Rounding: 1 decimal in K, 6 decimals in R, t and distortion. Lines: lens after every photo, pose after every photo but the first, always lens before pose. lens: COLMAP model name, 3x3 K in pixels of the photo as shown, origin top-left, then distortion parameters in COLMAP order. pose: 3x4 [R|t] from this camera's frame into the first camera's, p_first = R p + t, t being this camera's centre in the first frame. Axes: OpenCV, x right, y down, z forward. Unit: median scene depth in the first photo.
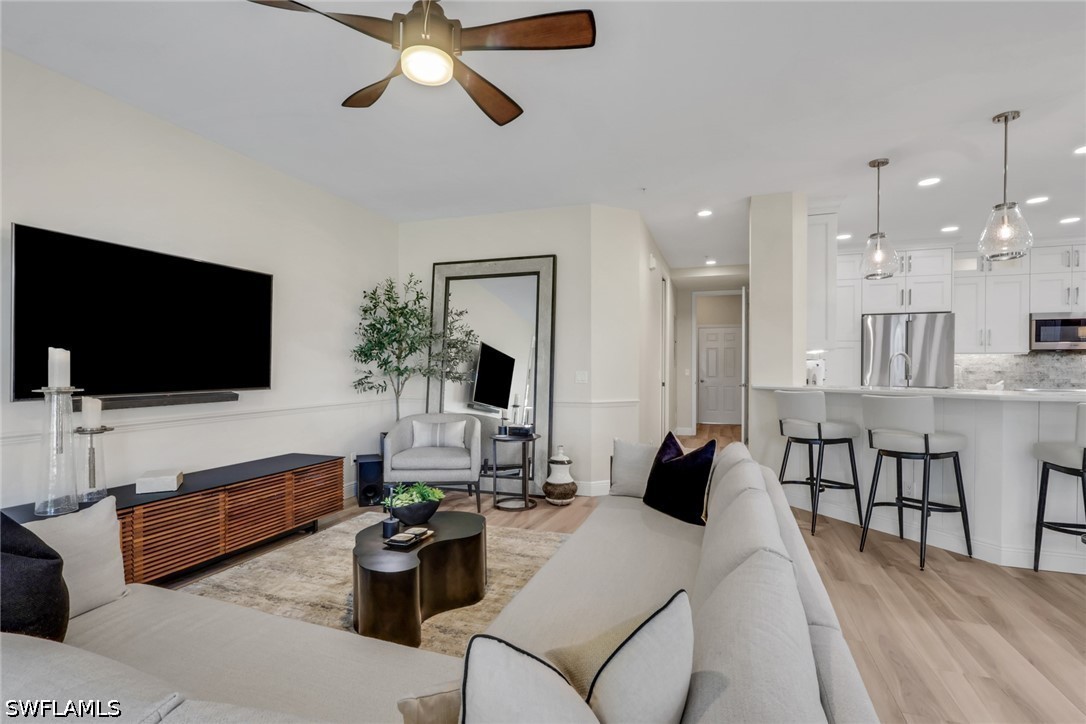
lens RADIAL K [[522.7, 0, 542.0], [0, 522.7, 368.0], [0, 0, 1]] dist [-0.000836, 0.000894]
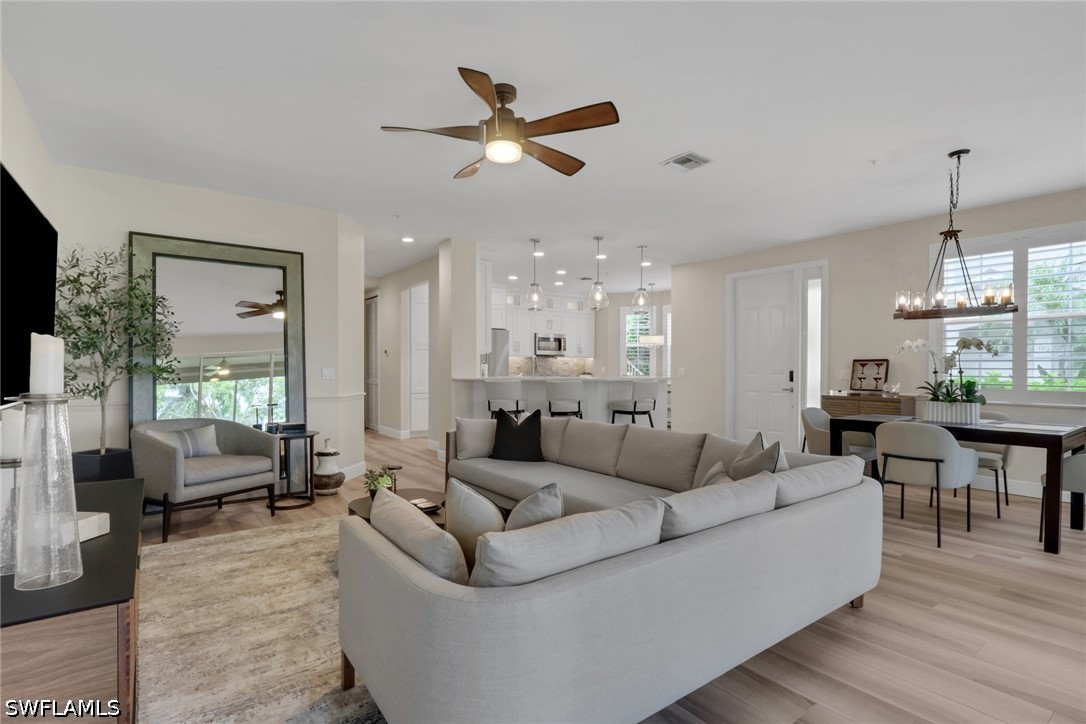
lens RADIAL K [[522.7, 0, 539.7], [0, 522.7, 362.7], [0, 0, 1]] dist [-0.000836, 0.000894]
pose [[0.558557, 0.005000, 0.829451, -0.642814], [-0.002091, 0.999987, -0.004620, -0.000200], [-0.829464, 0.000846, 0.558560, 0.062574]]
